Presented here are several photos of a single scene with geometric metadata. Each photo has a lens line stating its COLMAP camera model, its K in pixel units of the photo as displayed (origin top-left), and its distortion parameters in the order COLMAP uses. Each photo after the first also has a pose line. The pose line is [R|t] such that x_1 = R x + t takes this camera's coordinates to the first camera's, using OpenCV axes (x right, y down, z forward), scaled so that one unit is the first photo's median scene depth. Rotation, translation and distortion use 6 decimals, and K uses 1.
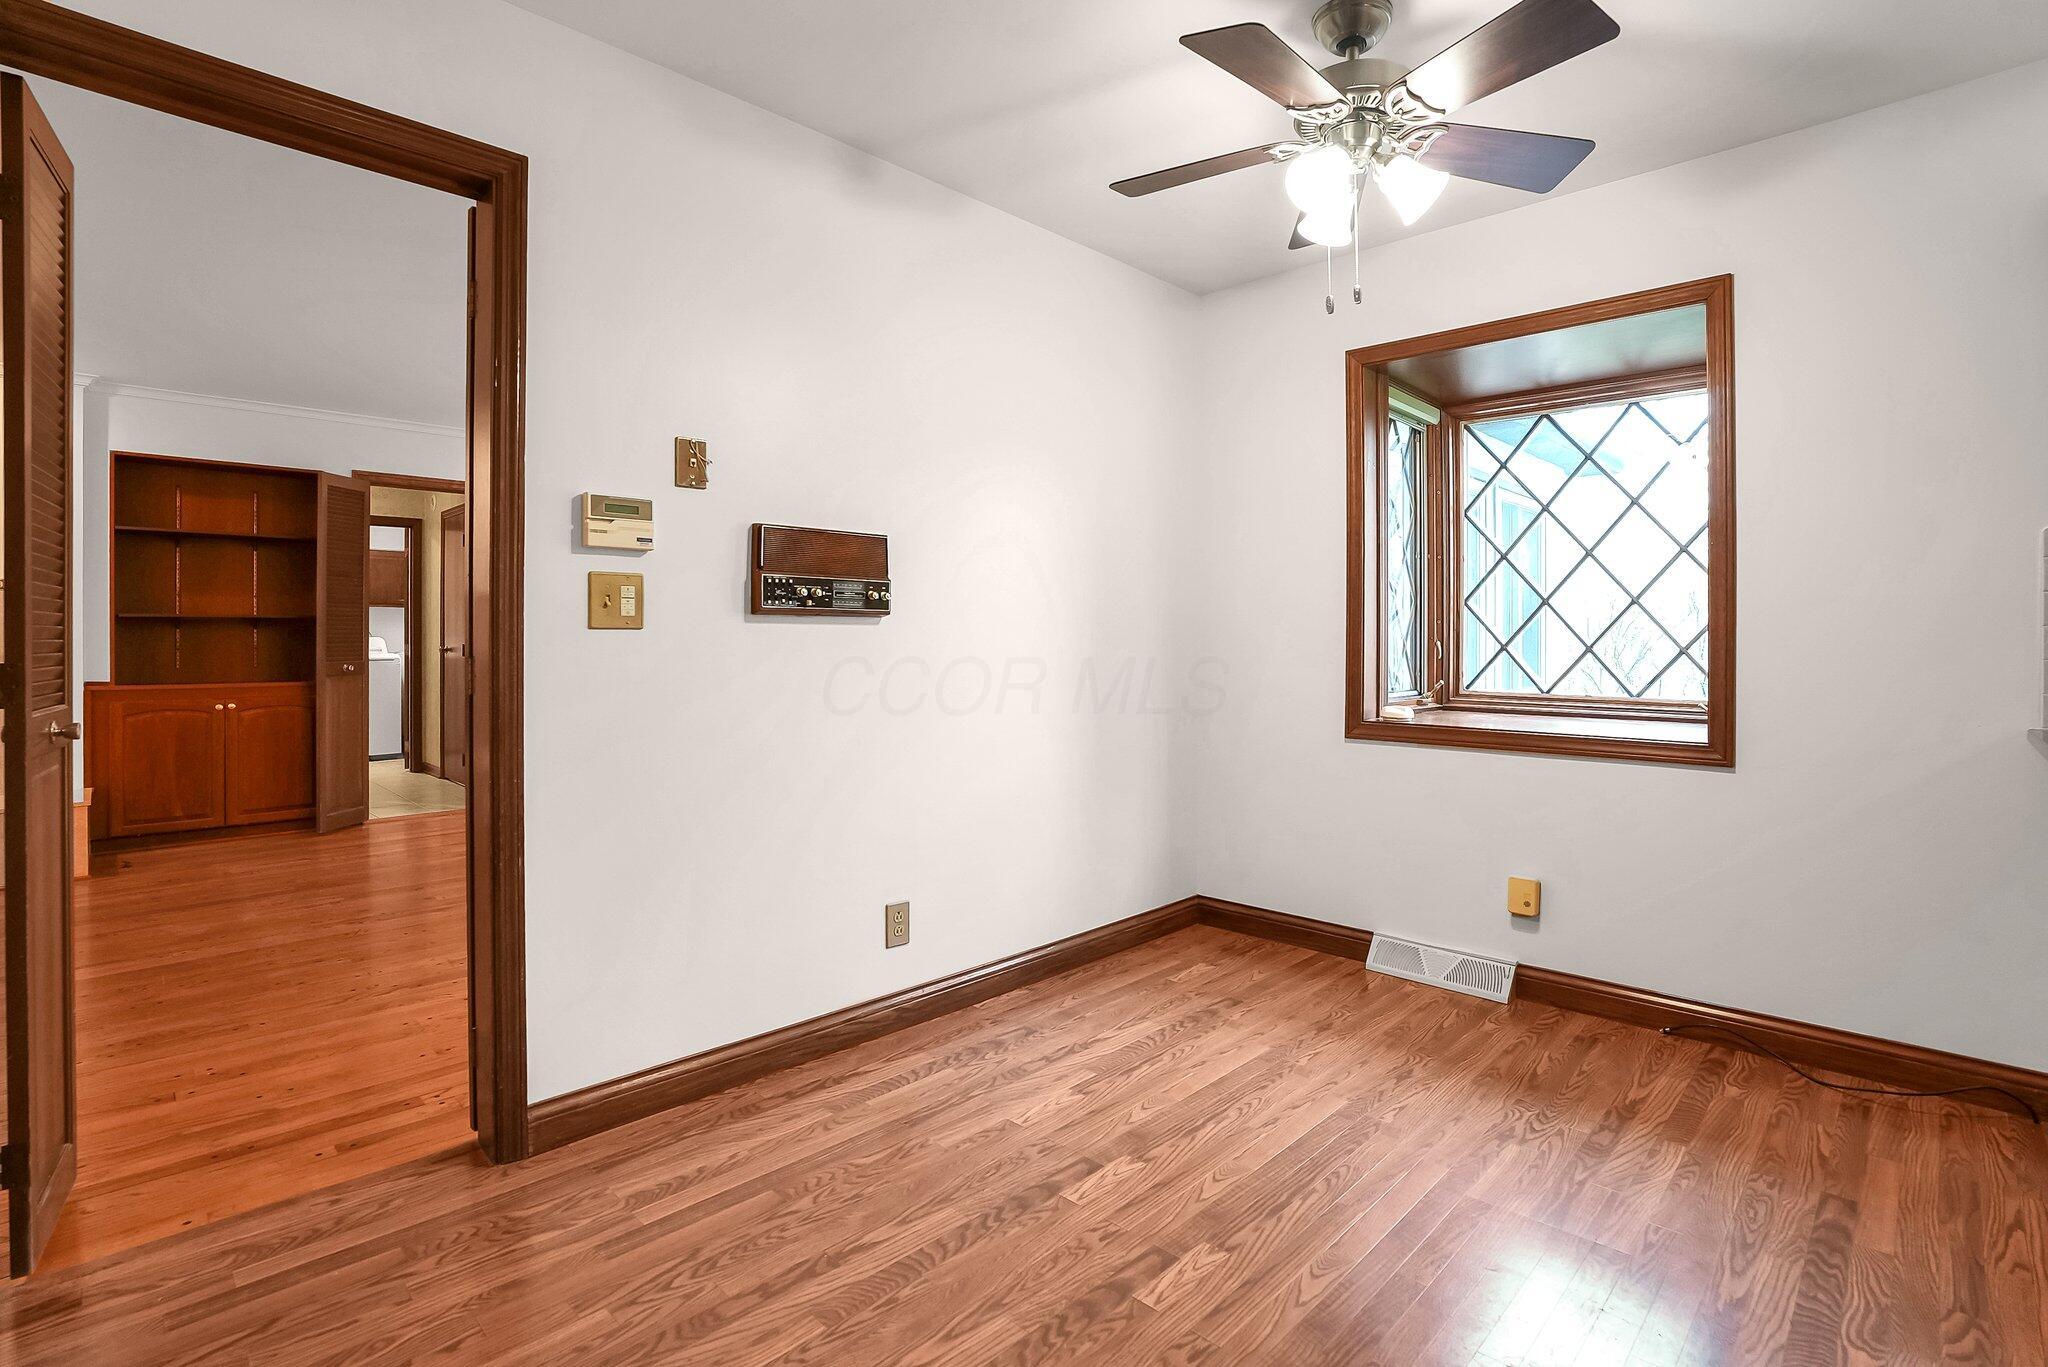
lens RADIAL K [[967.0, 0, 990.6], [0, 967.0, 648.3], [0, 0, 1]] dist [-0.022551, 0.000032]
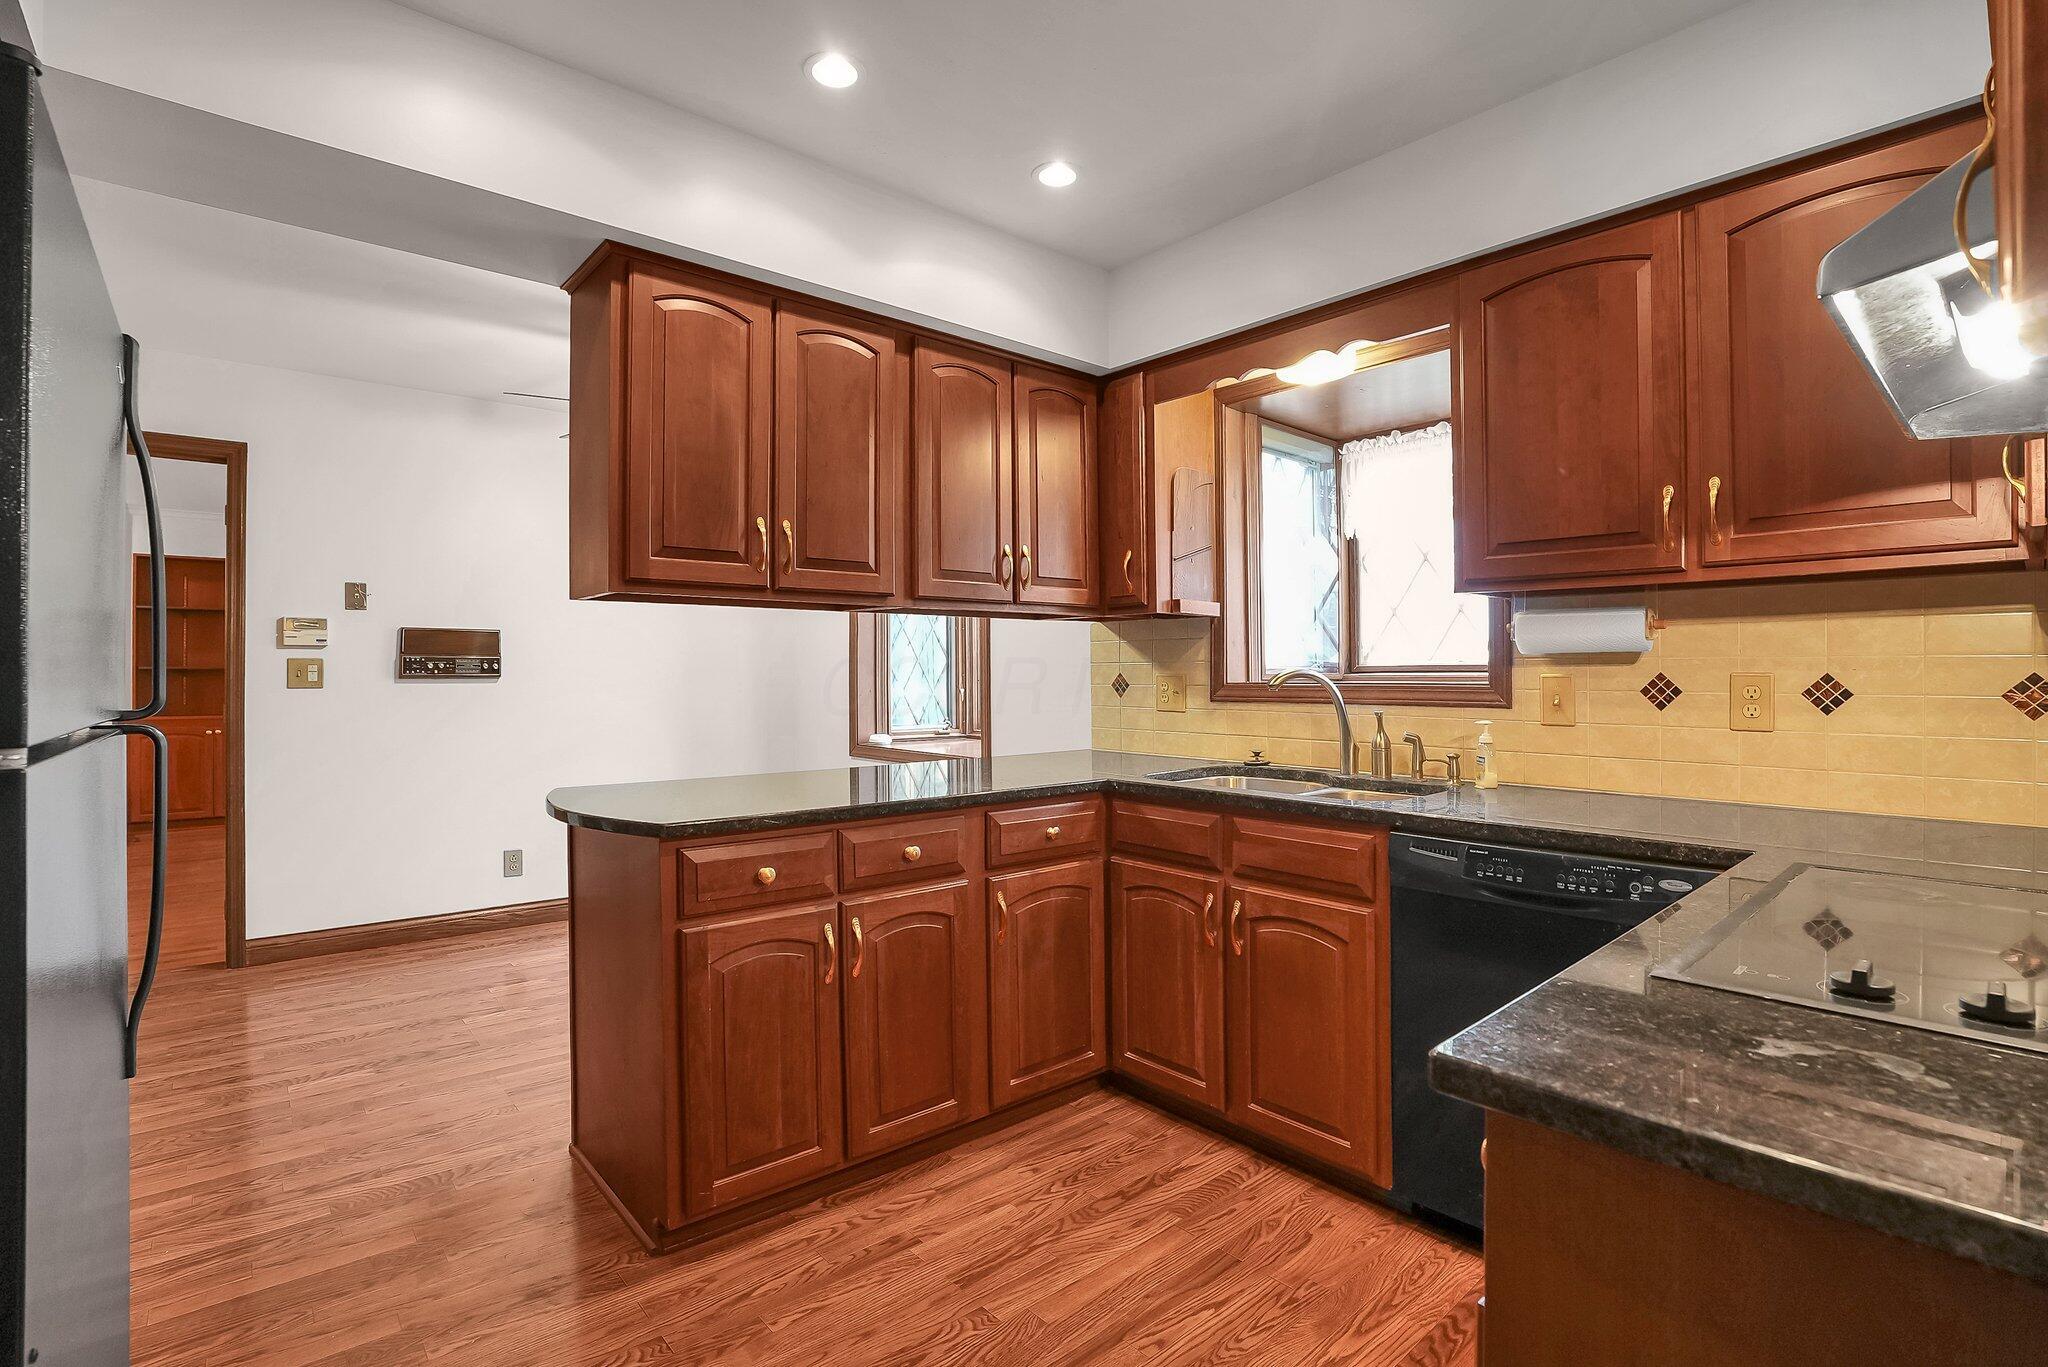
lens RADIAL K [[967.0, 0, 1027.6], [0, 967.0, 677.6], [0, 0, 1]] dist [-0.022551, 0.000032]
pose [[0.995116, -0.001573, -0.098704, 1.123491], [0.001139, 0.999989, -0.004458, -0.029573], [0.098710, 0.004324, 0.995107, -0.663049]]
